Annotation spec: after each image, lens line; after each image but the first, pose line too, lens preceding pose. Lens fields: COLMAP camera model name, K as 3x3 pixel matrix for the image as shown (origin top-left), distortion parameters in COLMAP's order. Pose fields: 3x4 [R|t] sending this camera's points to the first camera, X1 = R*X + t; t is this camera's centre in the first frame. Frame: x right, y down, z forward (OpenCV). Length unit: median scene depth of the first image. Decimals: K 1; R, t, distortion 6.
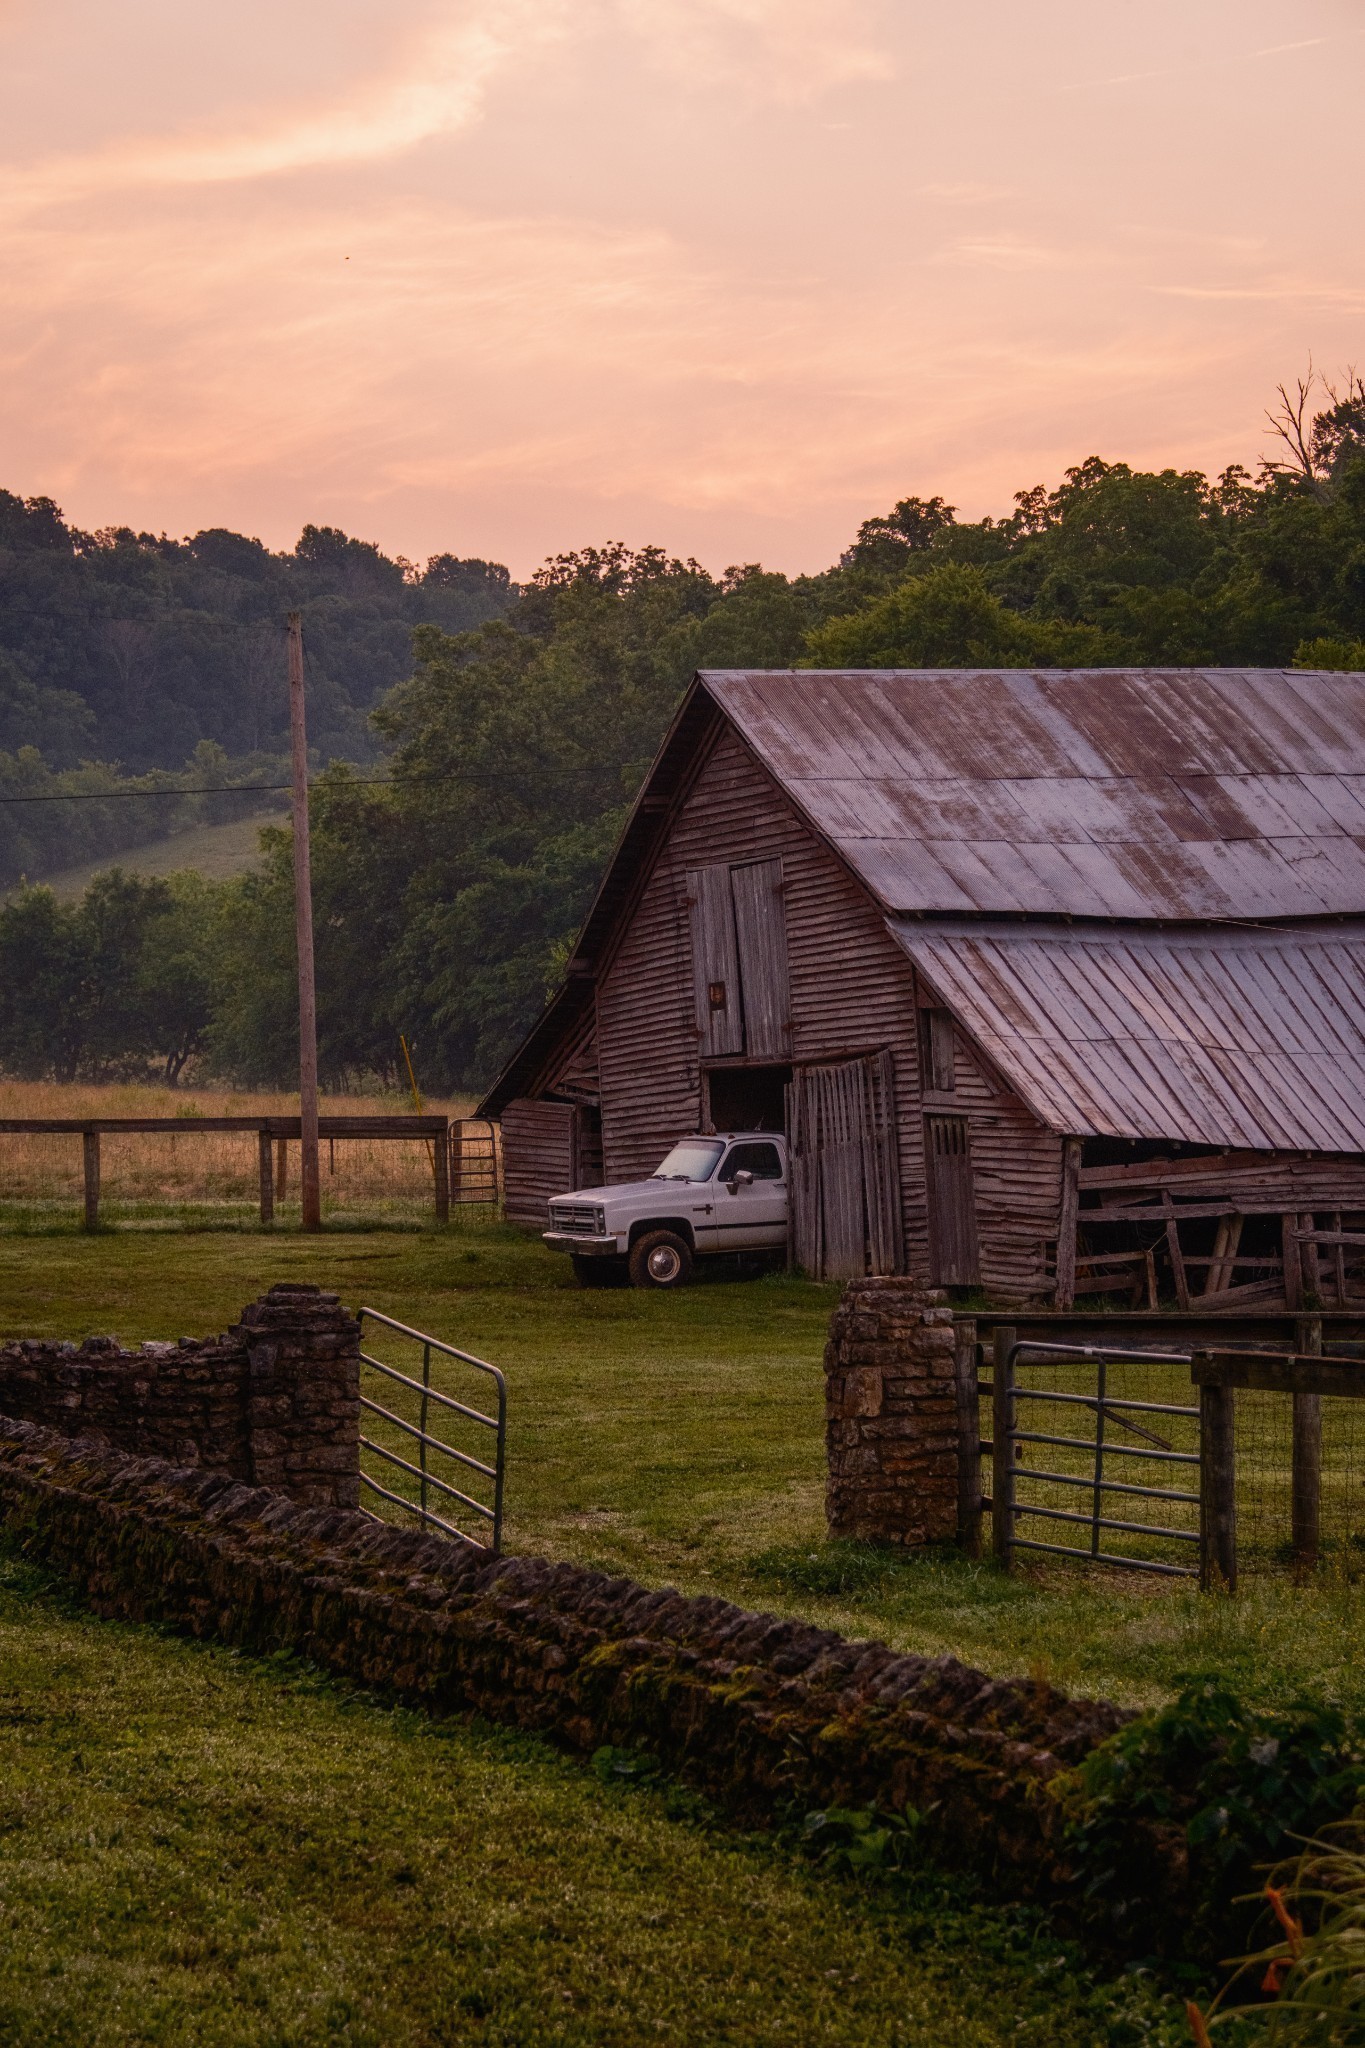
lens RADIAL K [[4845.5, 0, 681.4], [0, 4845.5, 1024.2], [0, 0, 1]] dist [0.210171, 0.000000]
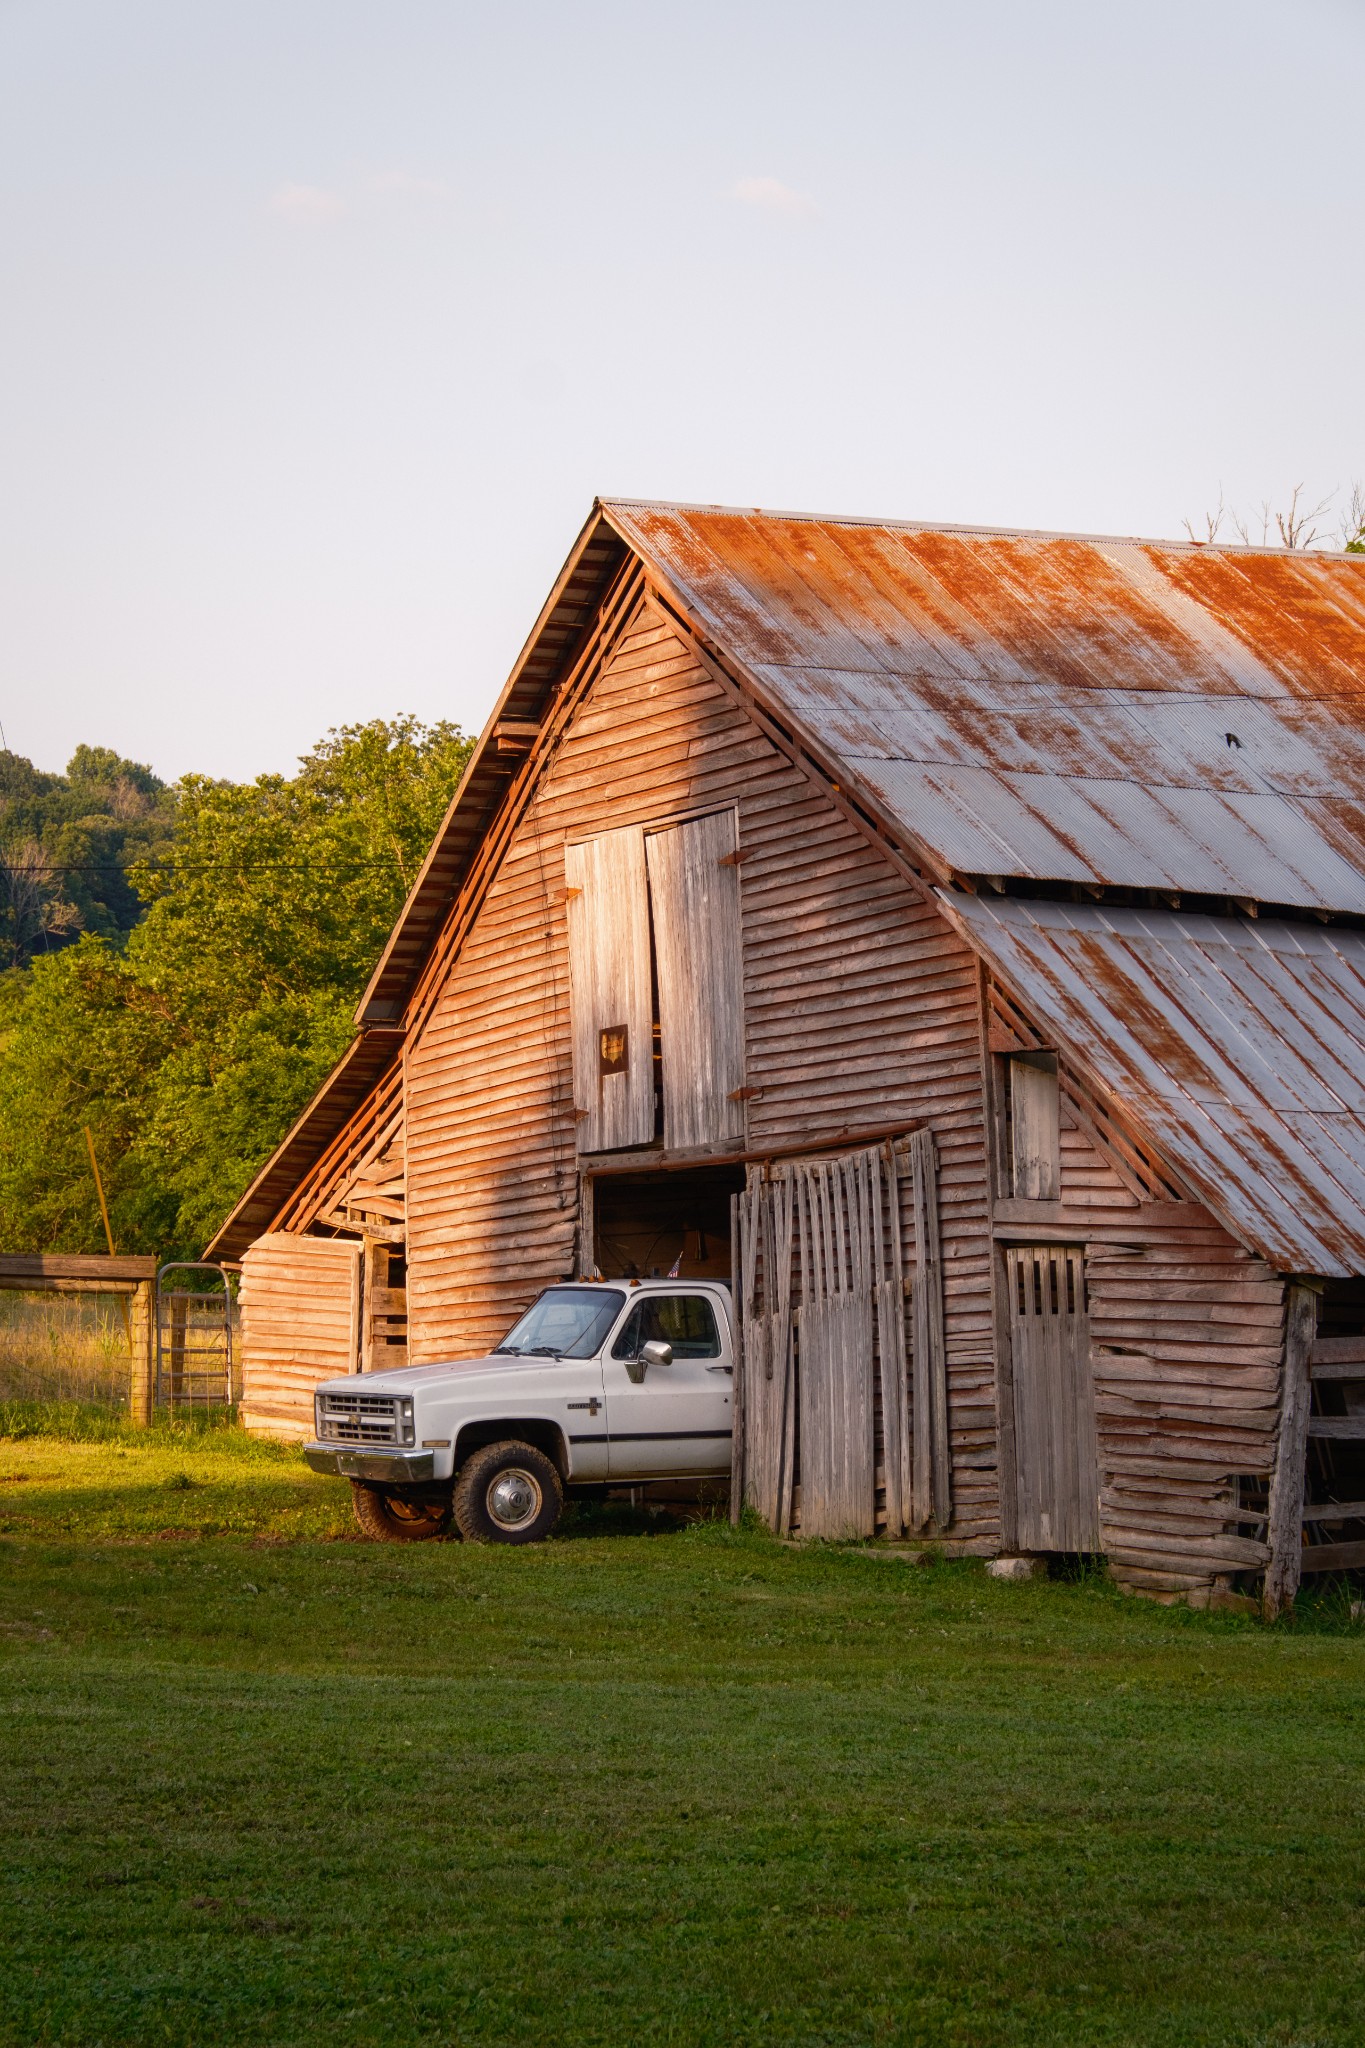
lens RADIAL K [[4845.5, 0, 685.6], [0, 4845.5, 1024.8], [0, 0, 1]] dist [0.210171, 0.000000]
pose [[0.998339, 0.032319, 0.047704, -0.012625], [-0.029733, 0.998100, -0.053967, 0.023826], [-0.049358, 0.052459, 0.997403, 0.423887]]
